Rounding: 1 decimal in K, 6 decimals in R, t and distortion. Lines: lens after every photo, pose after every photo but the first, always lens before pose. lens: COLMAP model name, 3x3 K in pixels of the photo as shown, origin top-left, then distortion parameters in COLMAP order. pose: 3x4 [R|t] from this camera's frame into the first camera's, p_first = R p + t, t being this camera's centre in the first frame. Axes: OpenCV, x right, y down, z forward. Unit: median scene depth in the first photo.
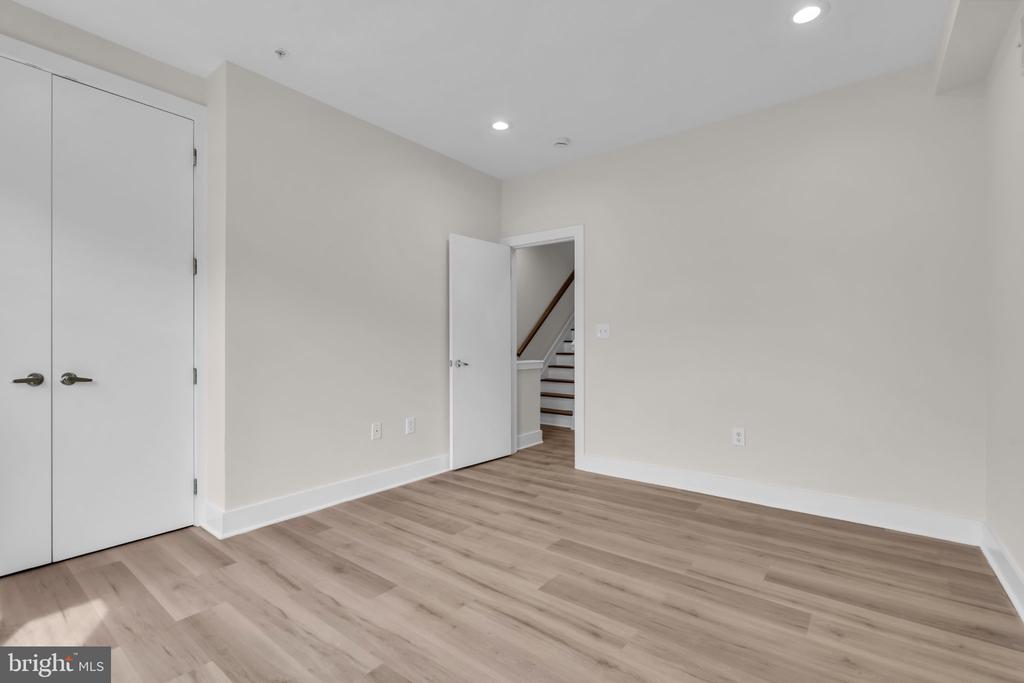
lens RADIAL K [[463.7, 0, 511.3], [0, 463.7, 339.5], [0, 0, 1]] dist [-0.001786, 0.001139]
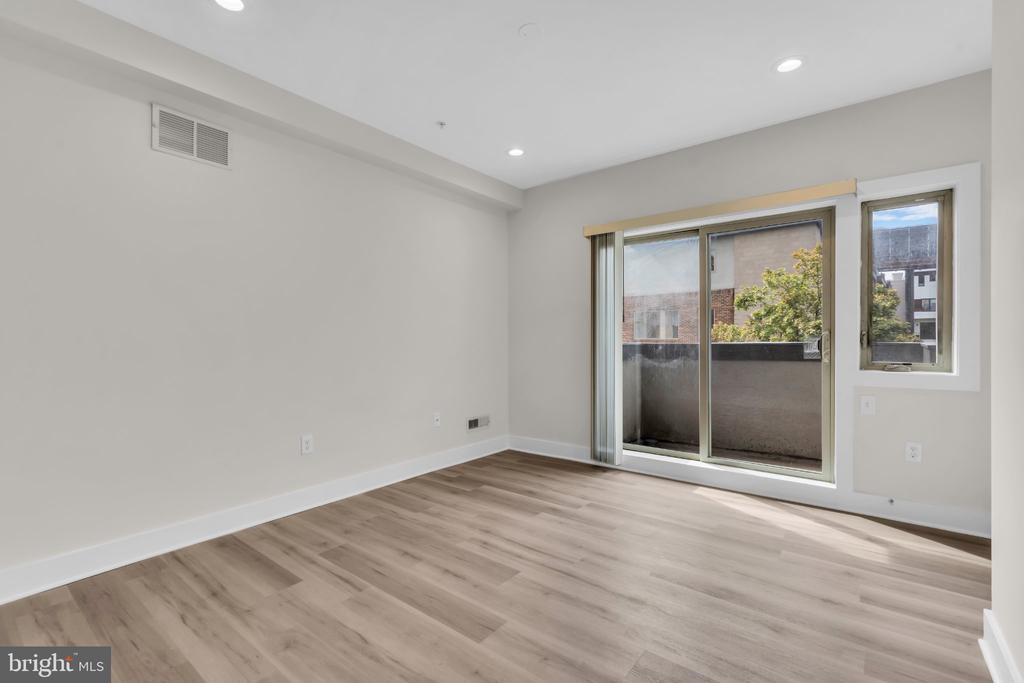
lens RADIAL K [[463.7, 0, 511.5], [0, 463.7, 340.0], [0, 0, 1]] dist [-0.001786, 0.001139]
pose [[-0.999918, 0.001375, 0.012769, 0.062173], [0.001431, 0.999989, 0.004430, -0.026221], [-0.012763, 0.004448, -0.999909, 2.024358]]
